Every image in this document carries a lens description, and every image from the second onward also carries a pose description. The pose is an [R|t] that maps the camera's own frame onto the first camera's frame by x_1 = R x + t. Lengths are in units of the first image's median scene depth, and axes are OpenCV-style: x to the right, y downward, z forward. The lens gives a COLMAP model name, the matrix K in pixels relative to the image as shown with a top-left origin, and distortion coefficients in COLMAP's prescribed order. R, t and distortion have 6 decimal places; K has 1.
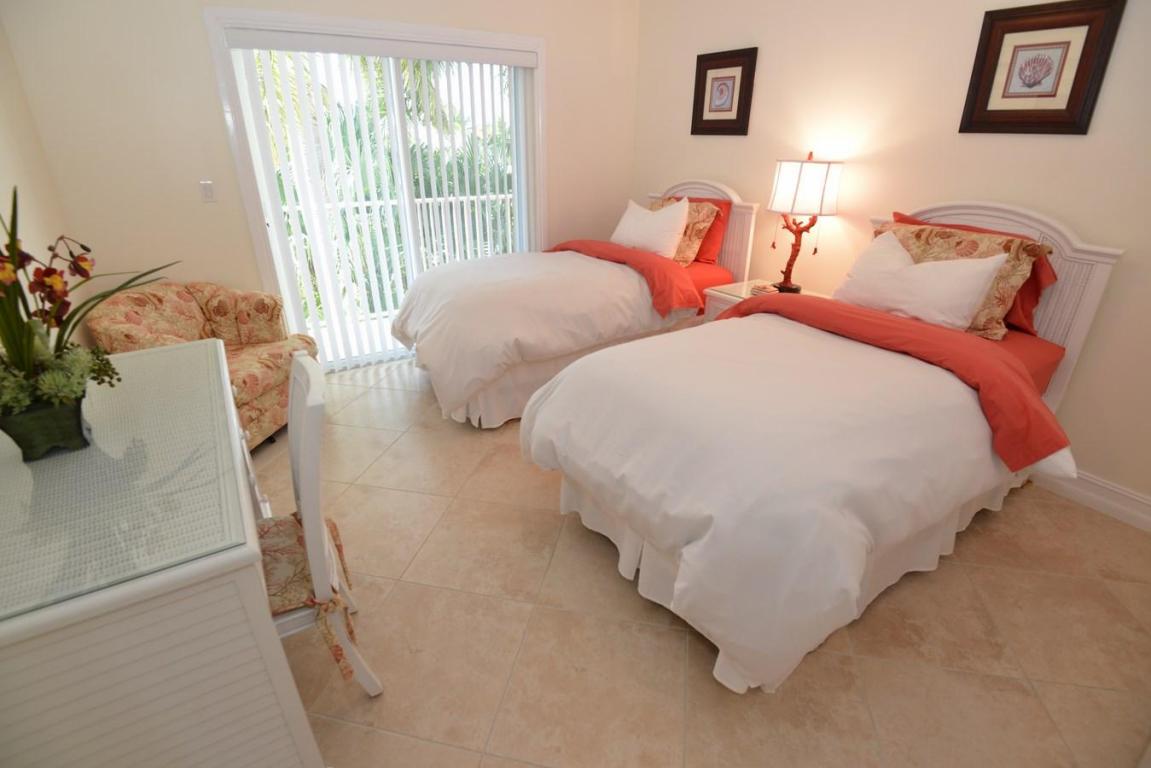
lens RADIAL K [[533.8, 0, 560.5], [0, 533.8, 381.6], [0, 0, 1]] dist [0.001676, -0.013398]
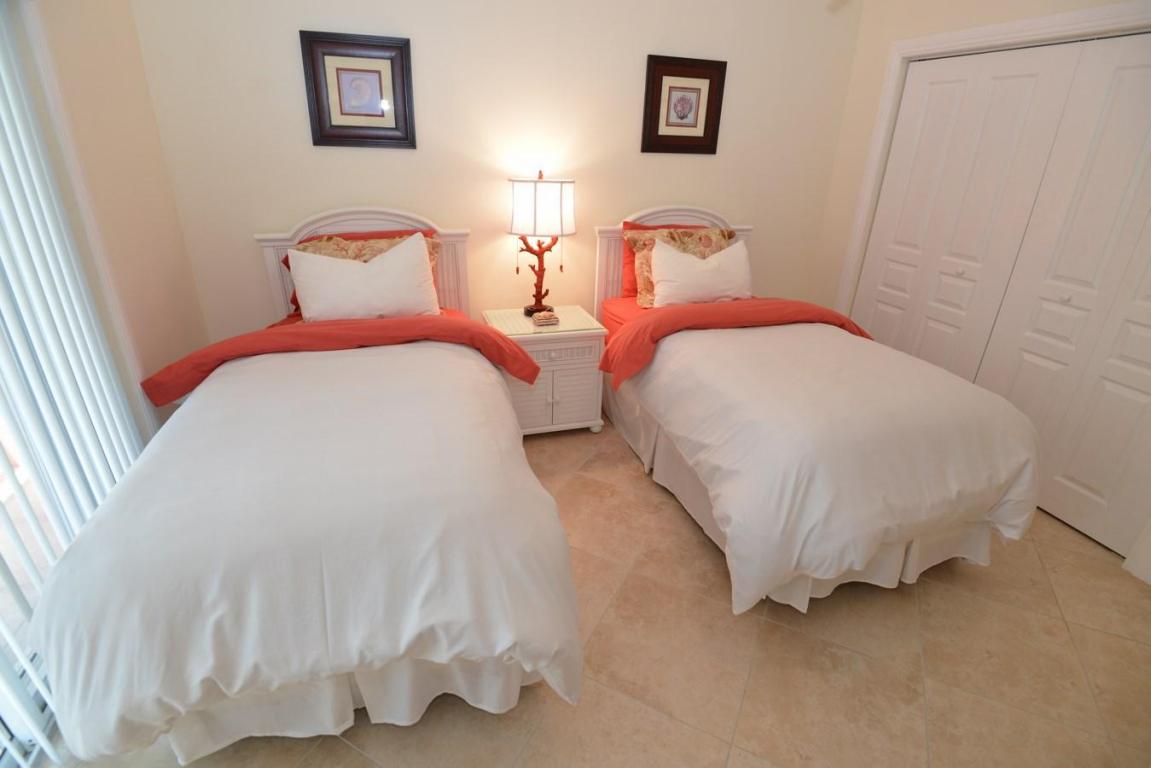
lens RADIAL K [[533.8, 0, 560.5], [0, 533.8, 381.6], [0, 0, 1]] dist [0.001676, -0.013398]
pose [[0.299452, -0.361731, 0.882881, -0.615536], [0.377165, 0.894854, 0.238711, -0.378637], [-0.876399, 0.261509, 0.404398, 0.844245]]
